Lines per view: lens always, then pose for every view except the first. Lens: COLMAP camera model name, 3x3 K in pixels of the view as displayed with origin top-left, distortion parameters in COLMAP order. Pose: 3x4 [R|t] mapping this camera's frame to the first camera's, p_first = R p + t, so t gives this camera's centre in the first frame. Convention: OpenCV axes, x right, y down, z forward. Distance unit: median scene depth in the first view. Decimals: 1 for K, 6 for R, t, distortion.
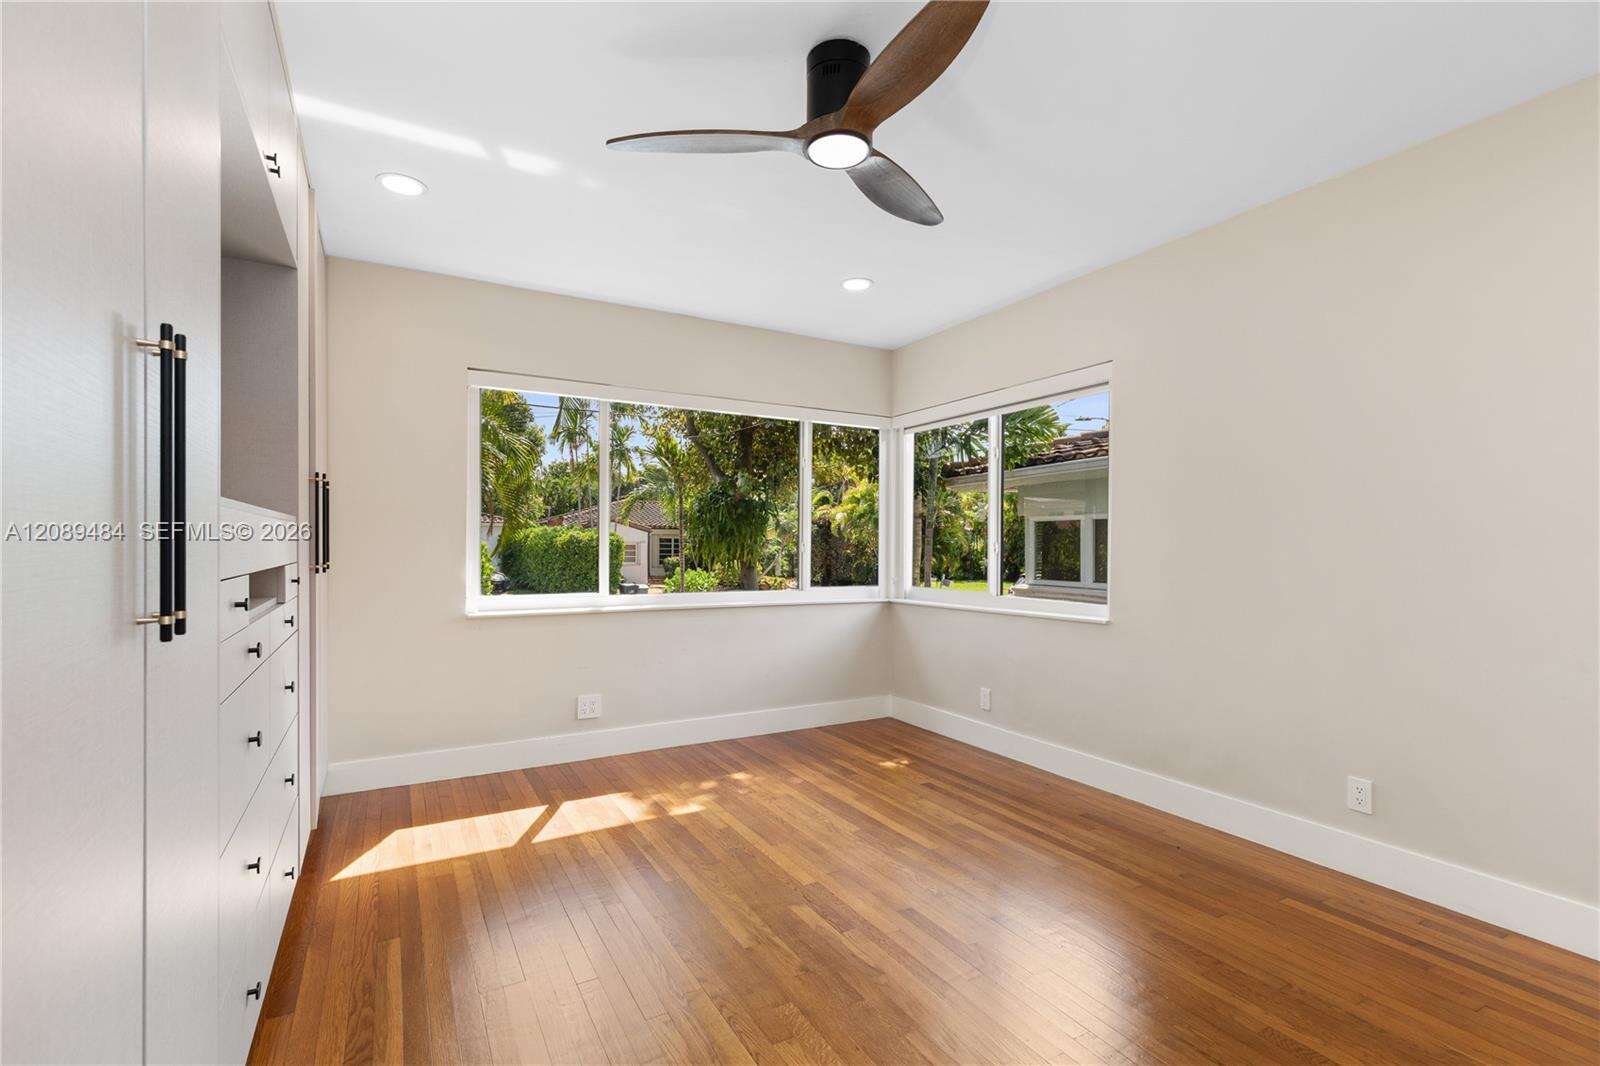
lens RADIAL K [[736.4, 0, 804.7], [0, 736.4, 539.8], [0, 0, 1]] dist [0.009016, -0.000377]
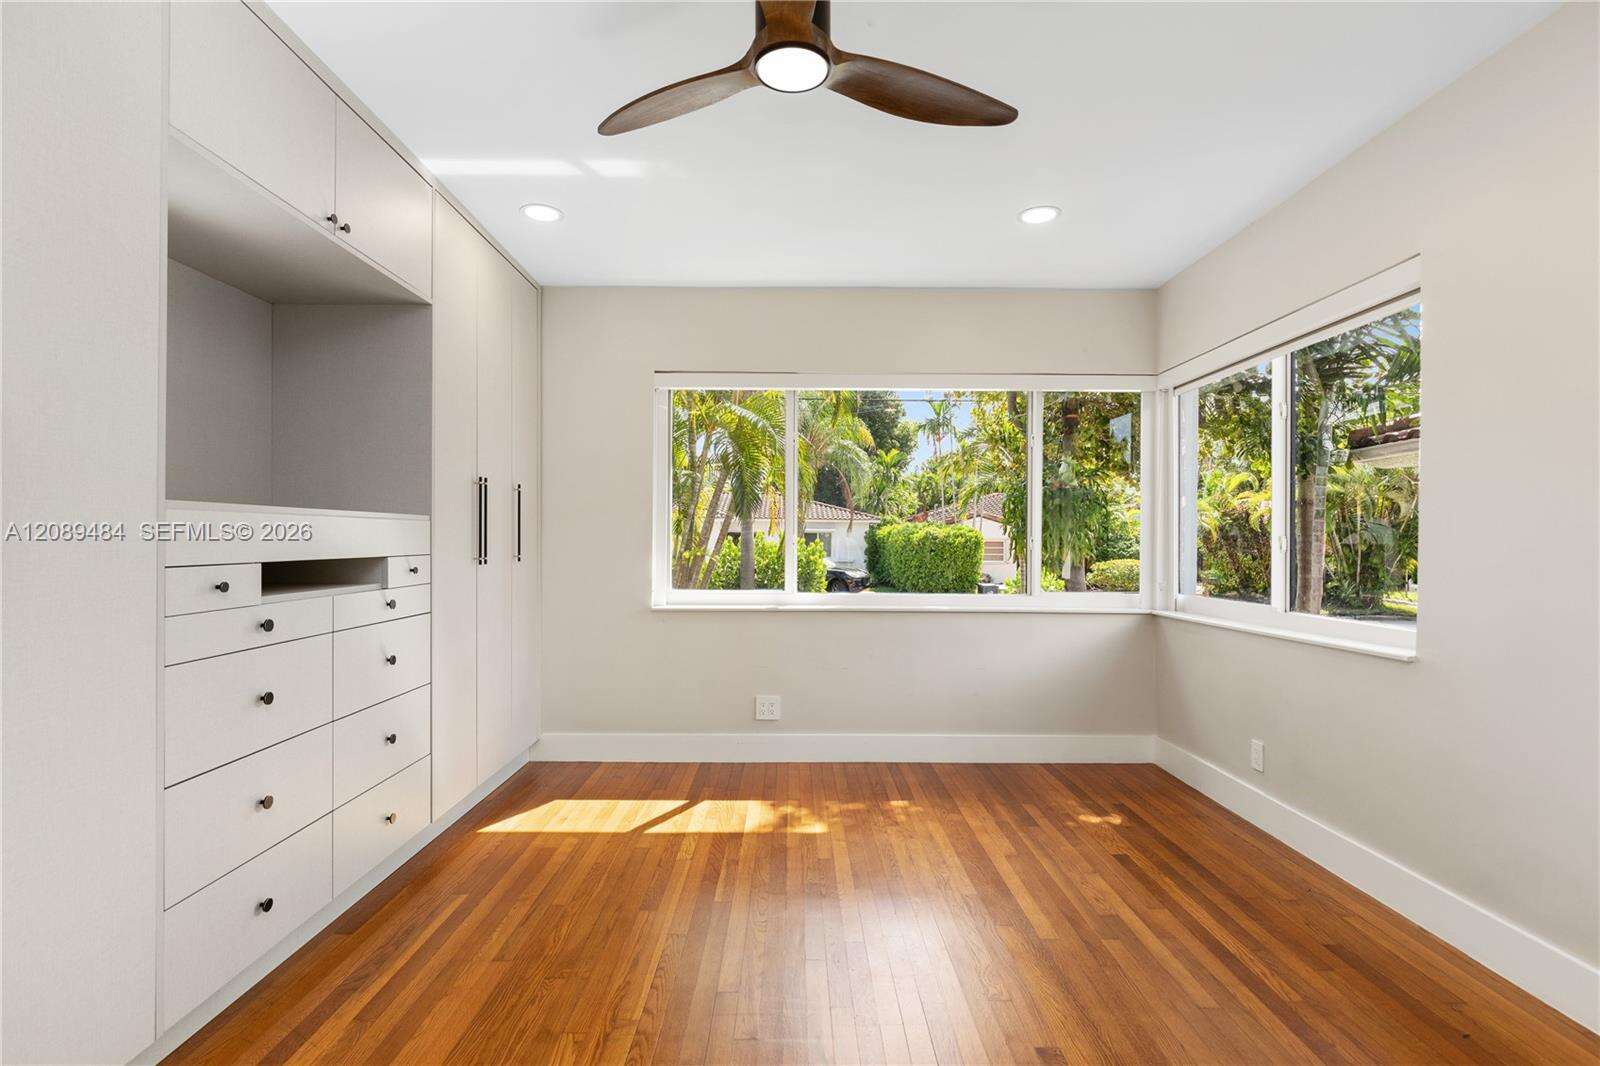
lens RADIAL K [[794.2, 0, 796.5], [0, 794.2, 536.2], [0, 0, 1]] dist [-0.001450, -0.000793]
pose [[0.866557, -0.003223, -0.499068, 0.274227], [0.003064, 0.999995, -0.001139, 0.002654], [0.499069, -0.000543, 0.866562, 0.122398]]
